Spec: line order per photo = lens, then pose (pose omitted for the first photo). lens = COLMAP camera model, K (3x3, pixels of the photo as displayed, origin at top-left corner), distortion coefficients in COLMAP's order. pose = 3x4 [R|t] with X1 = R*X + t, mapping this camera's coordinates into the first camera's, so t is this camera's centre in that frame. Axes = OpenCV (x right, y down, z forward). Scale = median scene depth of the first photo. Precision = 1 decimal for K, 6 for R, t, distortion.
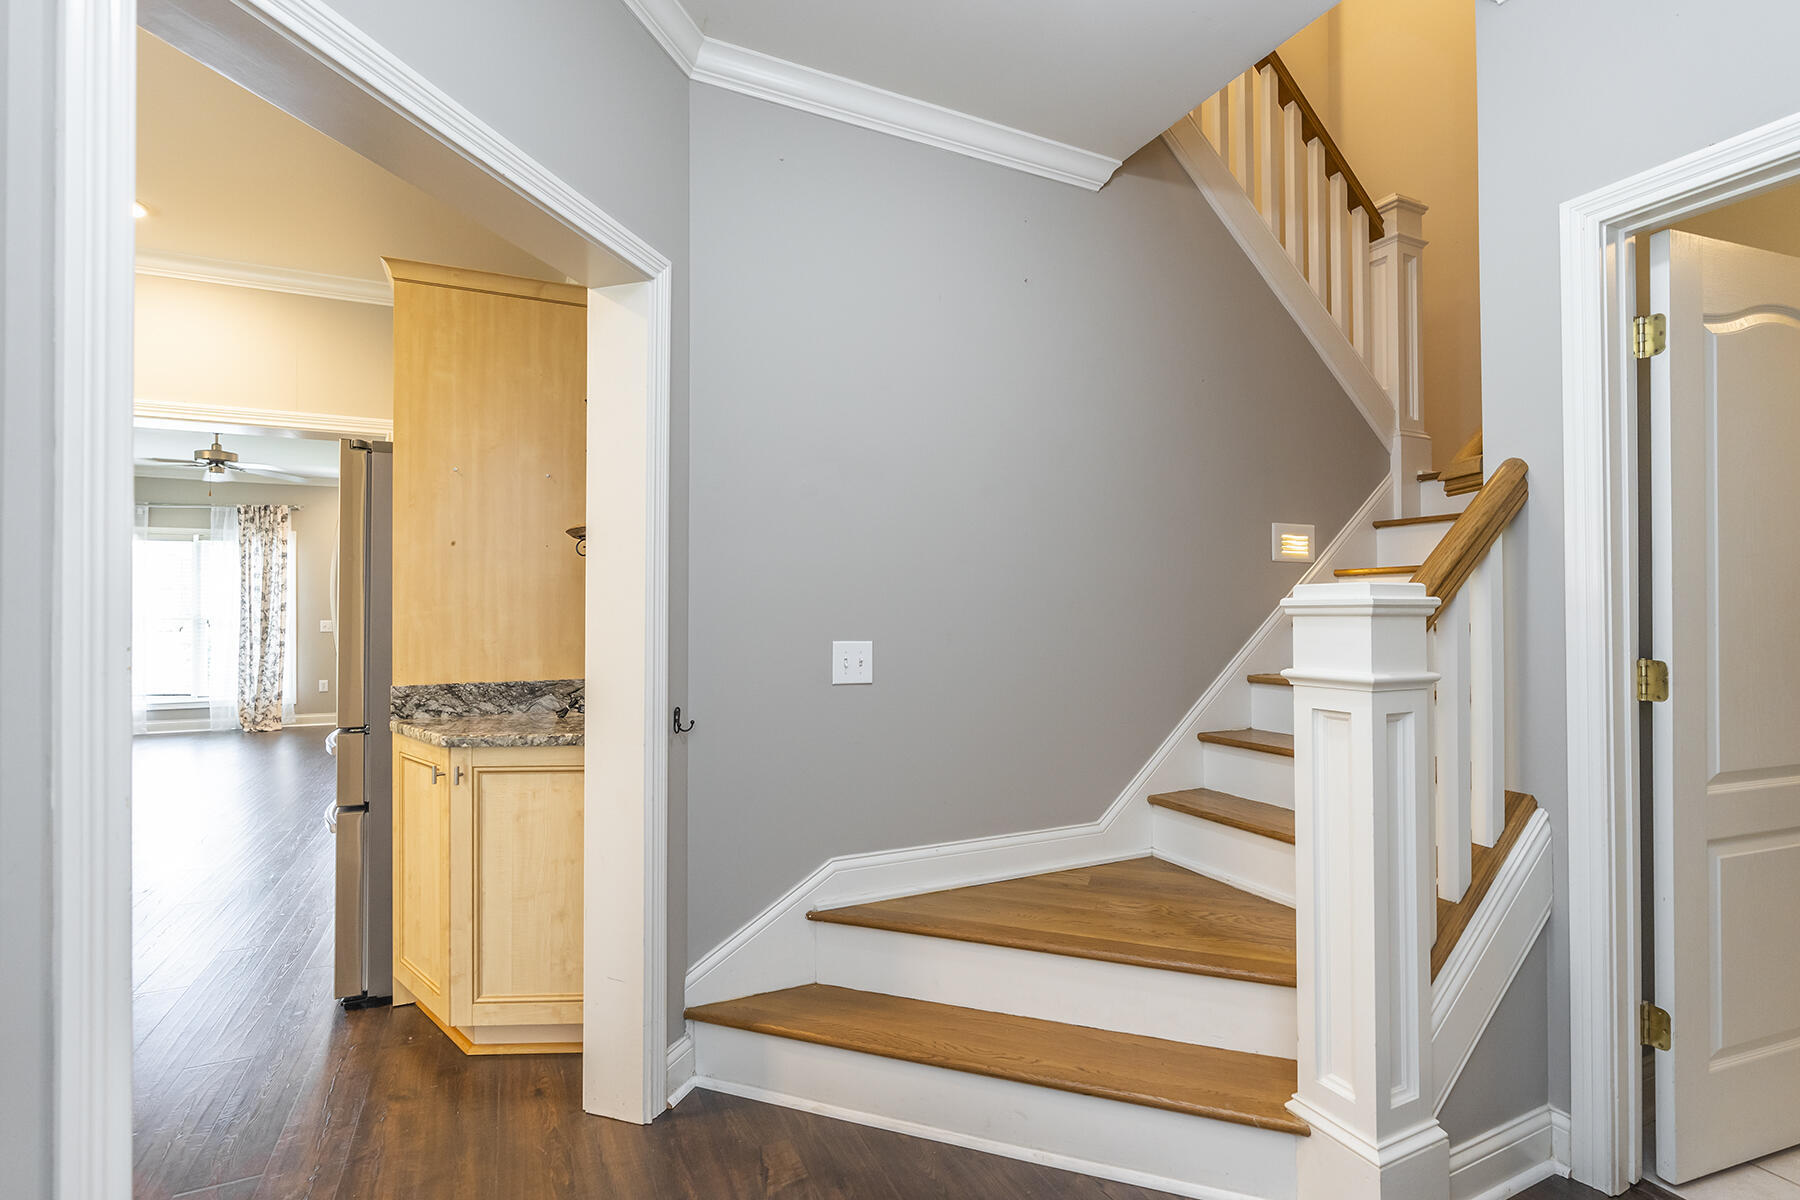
lens RADIAL K [[833.9, 0, 900.5], [0, 833.9, 603.4], [0, 0, 1]] dist [-0.009373, 0.000754]
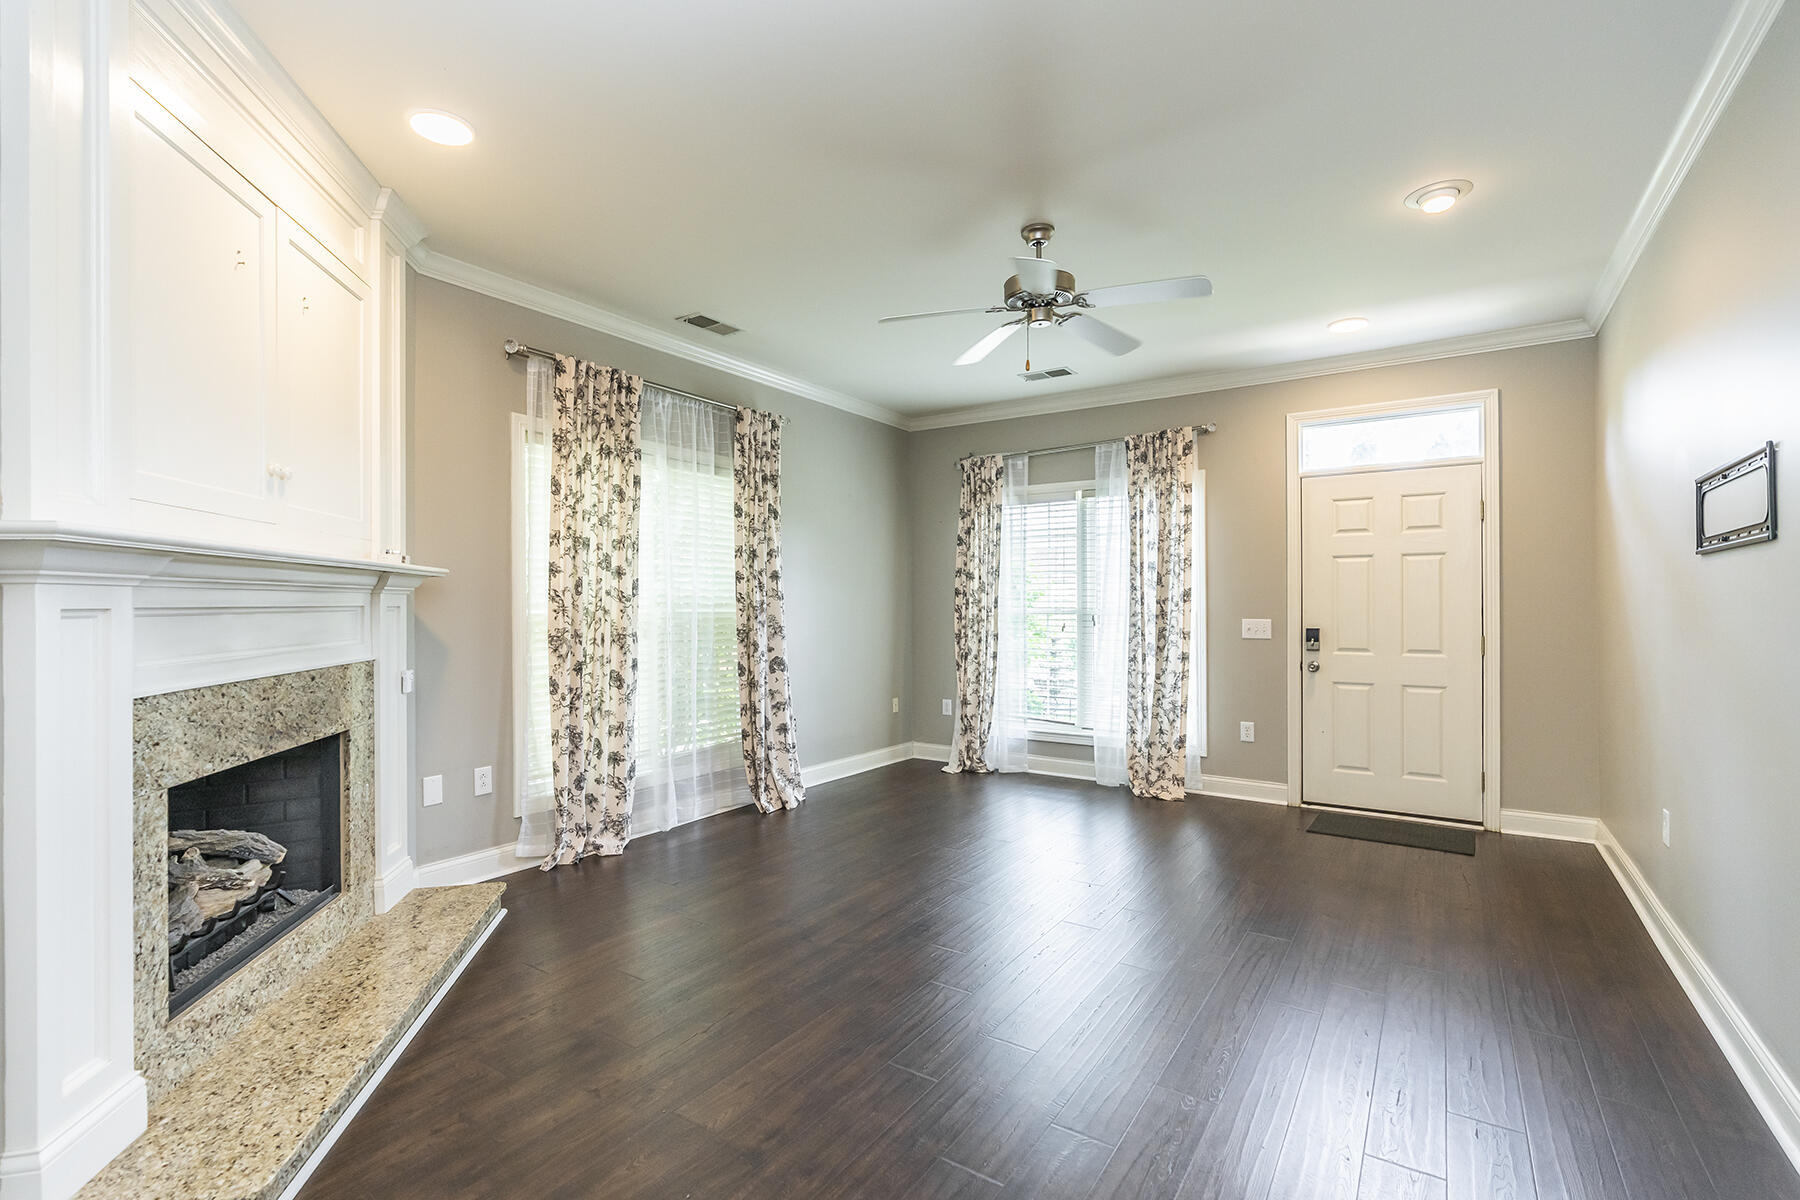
lens RADIAL K [[833.9, 0, 891.8], [0, 833.9, 597.6], [0, 0, 1]] dist [-0.009373, 0.000754]
pose [[0.535164, -0.000373, -0.844748, -0.349836], [0.004845, 0.999985, 0.002628, 0.003080], [0.844734, -0.005499, 0.535158, 0.498862]]
